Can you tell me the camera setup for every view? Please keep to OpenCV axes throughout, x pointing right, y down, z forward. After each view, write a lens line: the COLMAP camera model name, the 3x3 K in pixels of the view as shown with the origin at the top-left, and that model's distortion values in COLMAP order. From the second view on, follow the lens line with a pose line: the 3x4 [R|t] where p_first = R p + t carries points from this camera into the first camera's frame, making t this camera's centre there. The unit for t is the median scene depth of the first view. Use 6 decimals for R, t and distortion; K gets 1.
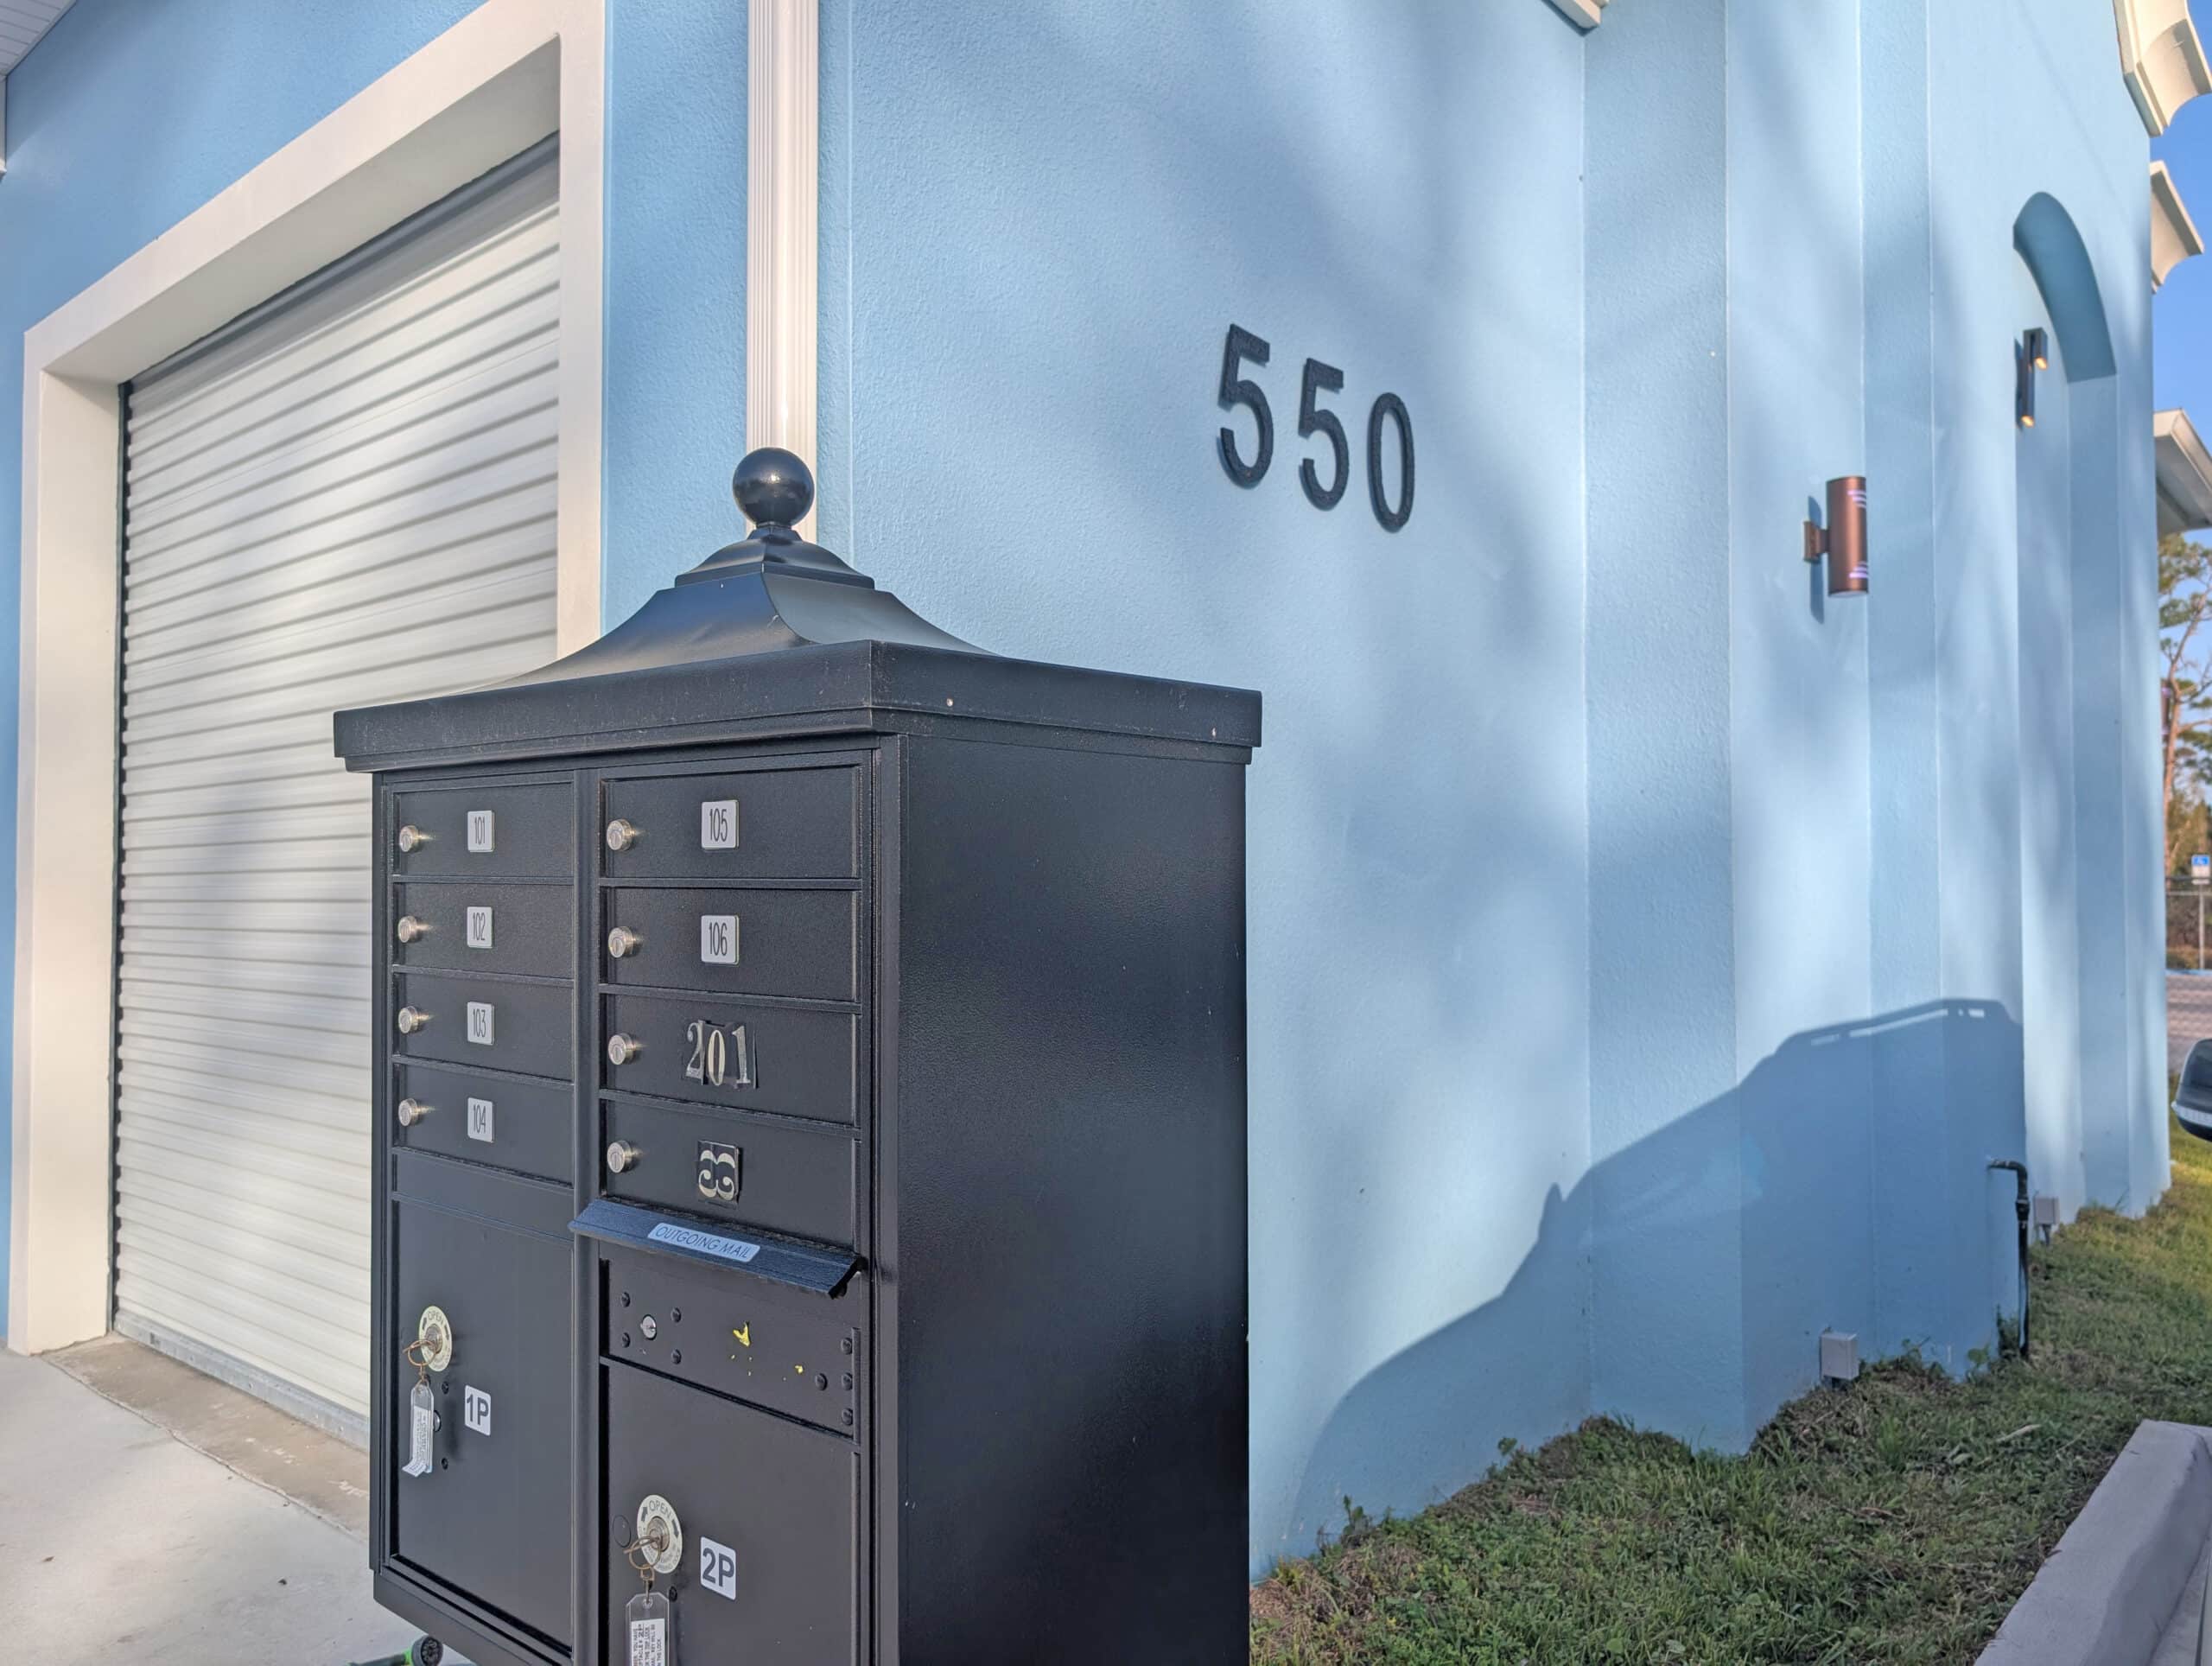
lens RADIAL K [[1614.5, 0, 1107.2], [0, 1614.5, 843.6], [0, 0, 1]] dist [0.024672, -0.023815]
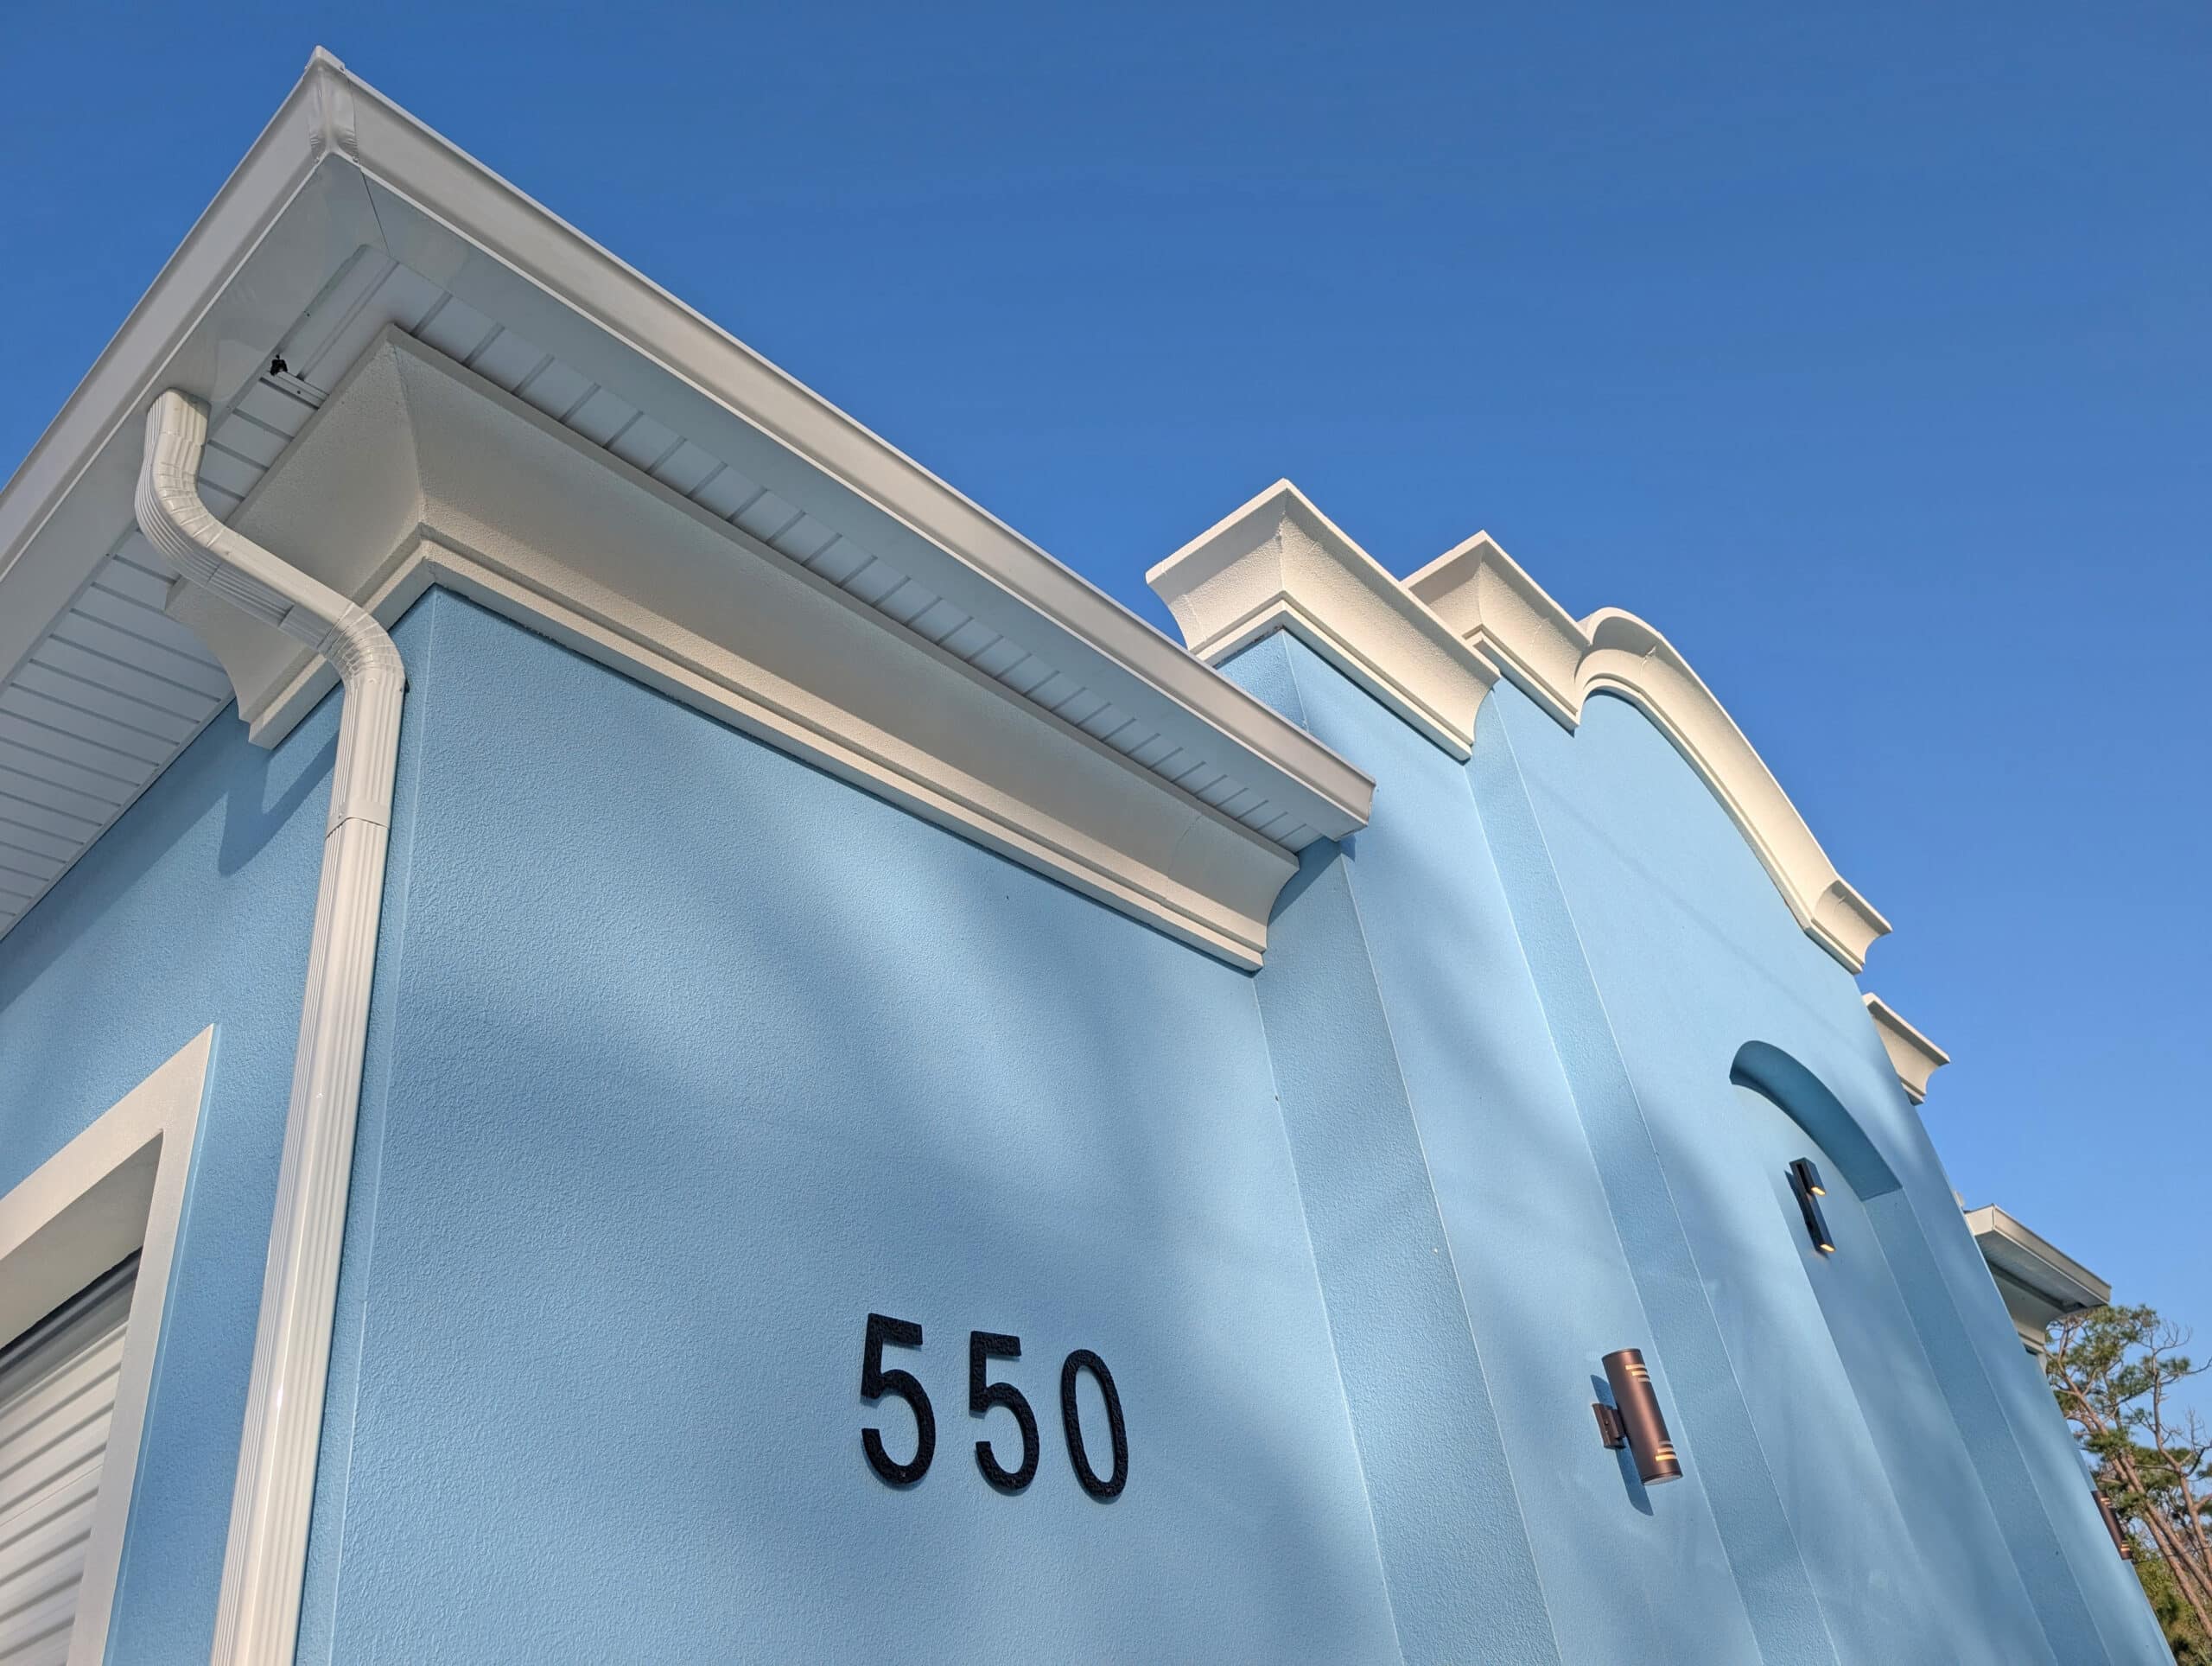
lens RADIAL K [[1614.5, 0, 1107.2], [0, 1614.5, 843.6], [0, 0, 1]] dist [0.024672, -0.023815]
pose [[0.989626, -0.118810, 0.080779, 0.129765], [0.143488, 0.845644, -0.514098, -0.035370], [-0.007230, 0.520356, 0.853919, 0.035933]]
